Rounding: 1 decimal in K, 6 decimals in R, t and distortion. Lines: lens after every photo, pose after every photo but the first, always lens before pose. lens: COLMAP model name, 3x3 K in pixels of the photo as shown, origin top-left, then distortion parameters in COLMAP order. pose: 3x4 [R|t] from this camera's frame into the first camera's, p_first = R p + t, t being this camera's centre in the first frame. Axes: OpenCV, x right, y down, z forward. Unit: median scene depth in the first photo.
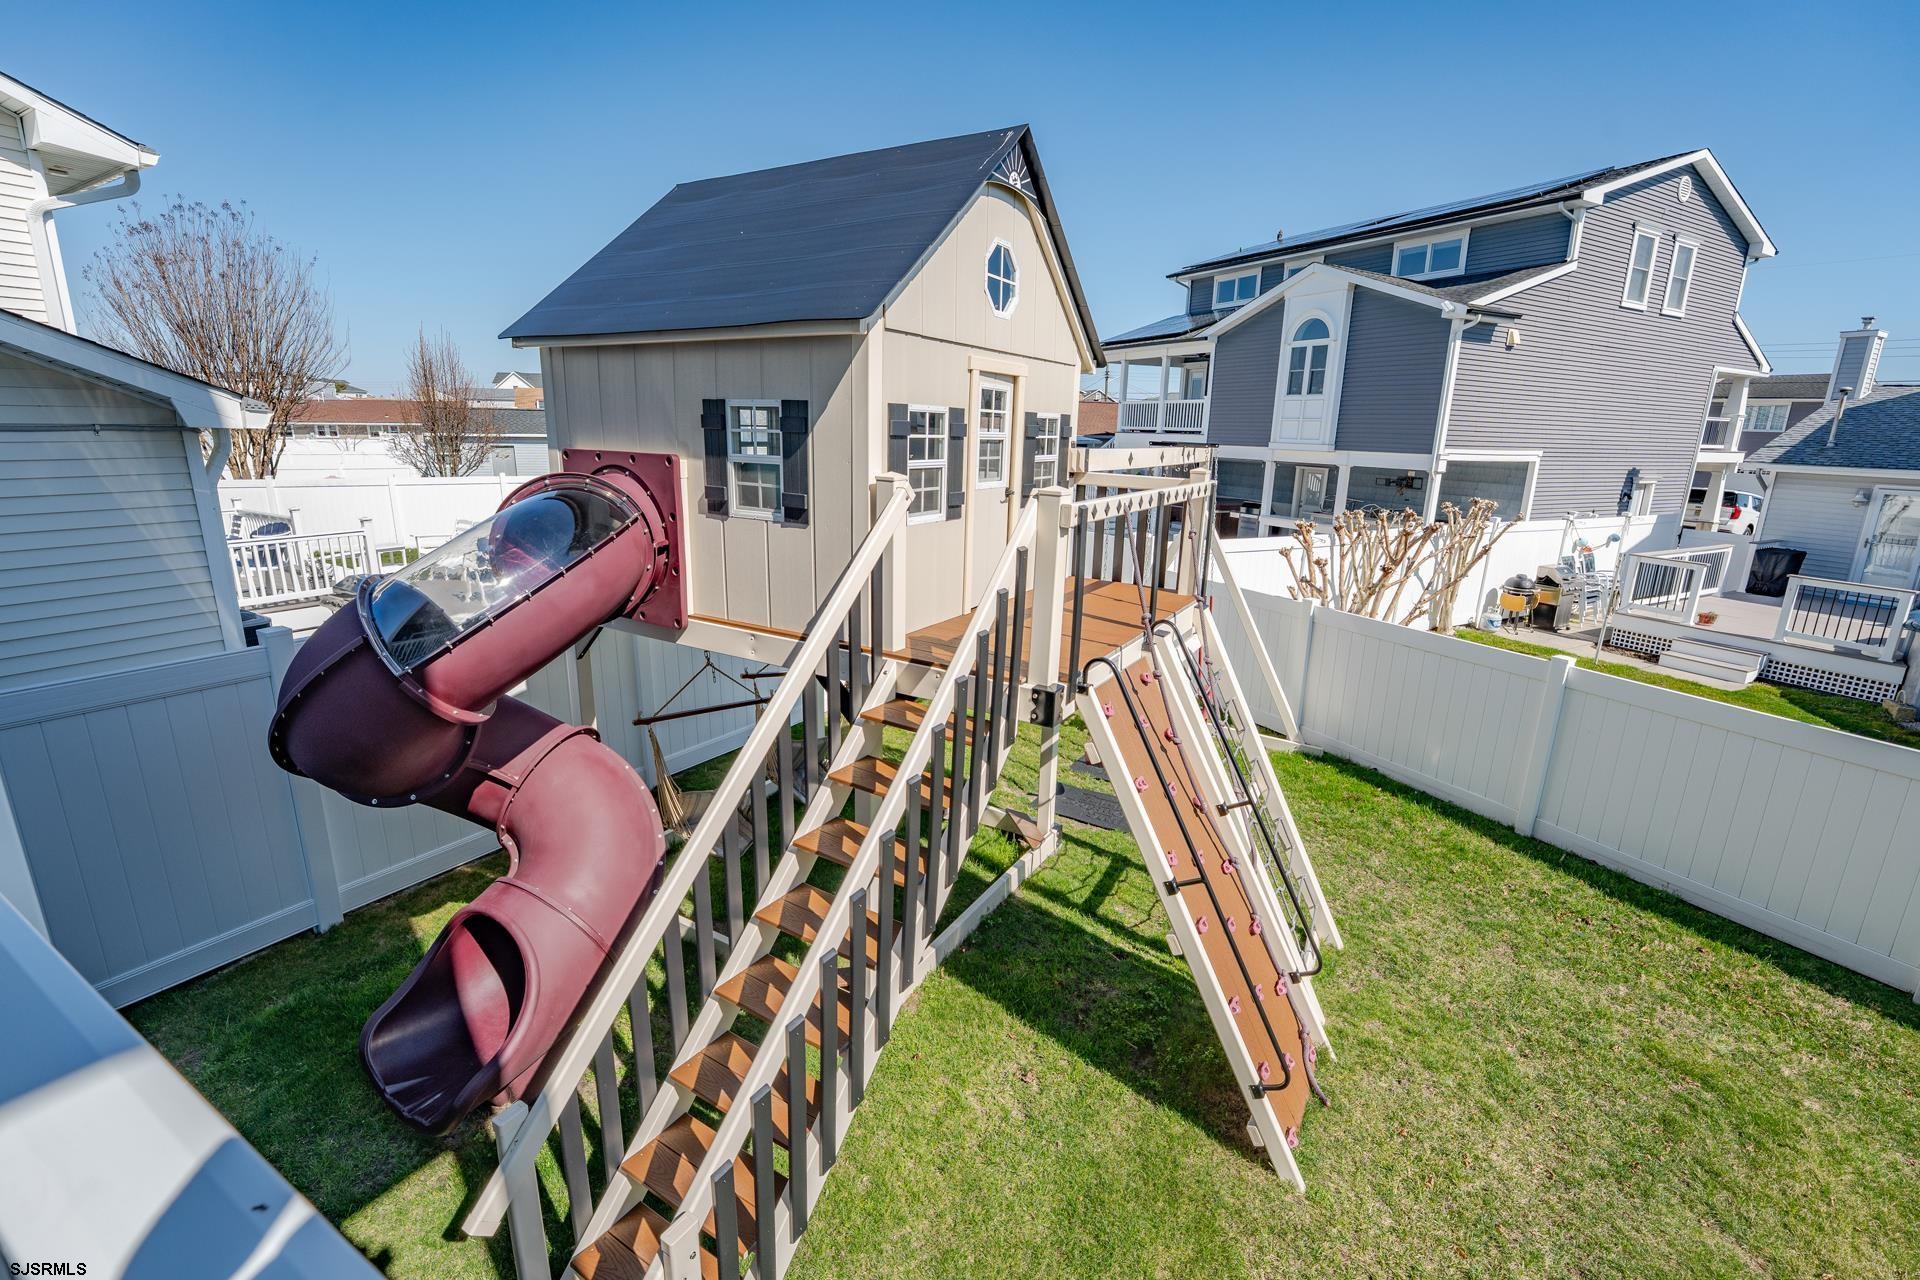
lens RADIAL K [[783.7, 0, 964.5], [0, 783.7, 631.6], [0, 0, 1]] dist [-0.024241, 0.001251]
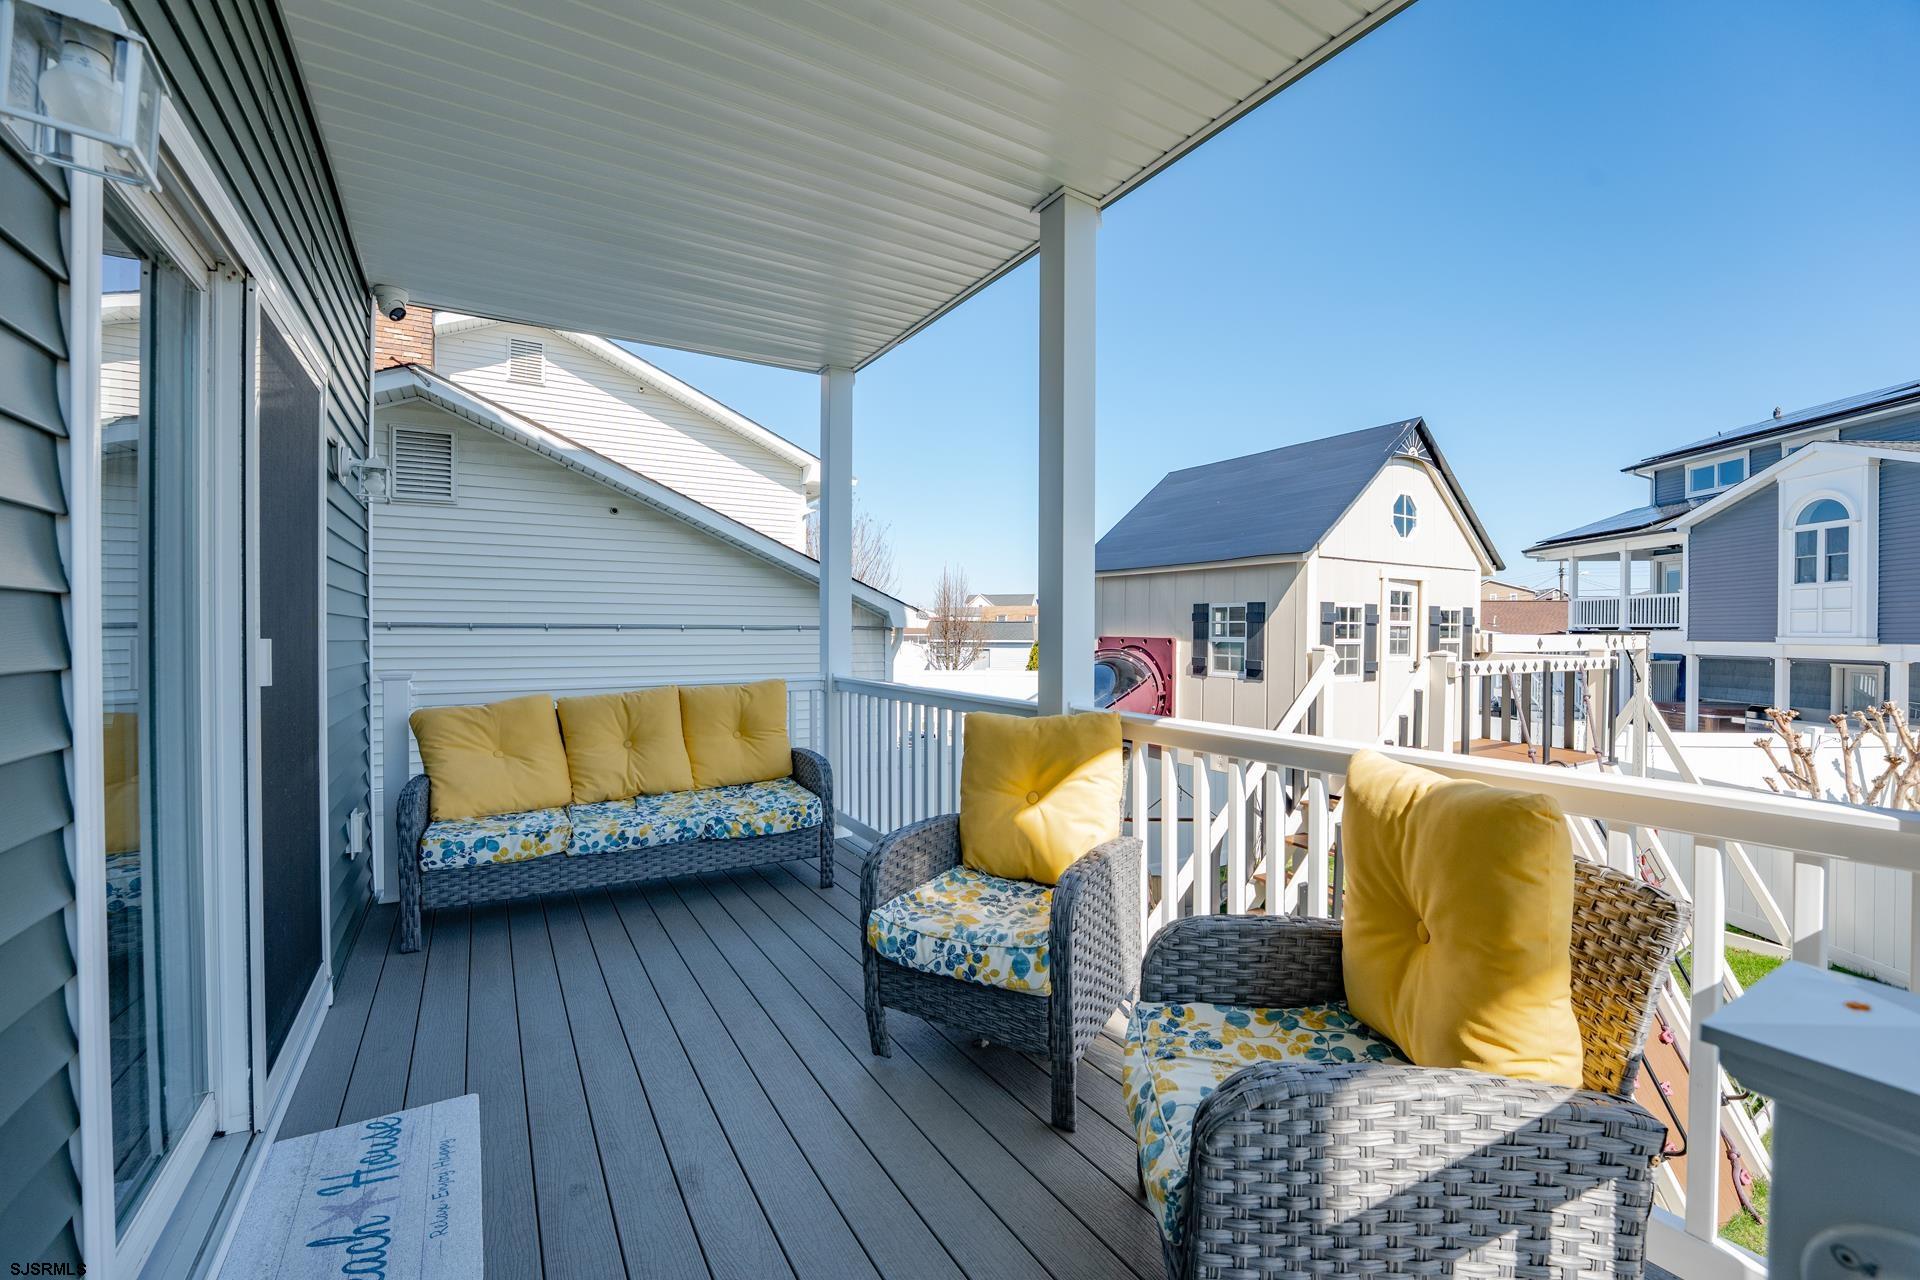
lens RADIAL K [[783.7, 0, 963.1], [0, 783.7, 641.4], [0, 0, 1]] dist [-0.024241, 0.001251]
pose [[0.876460, -0.013820, -0.481276, 0.020216], [-0.106364, 0.969334, -0.221536, 0.171464], [0.469579, 0.245358, 0.848113, -0.531465]]
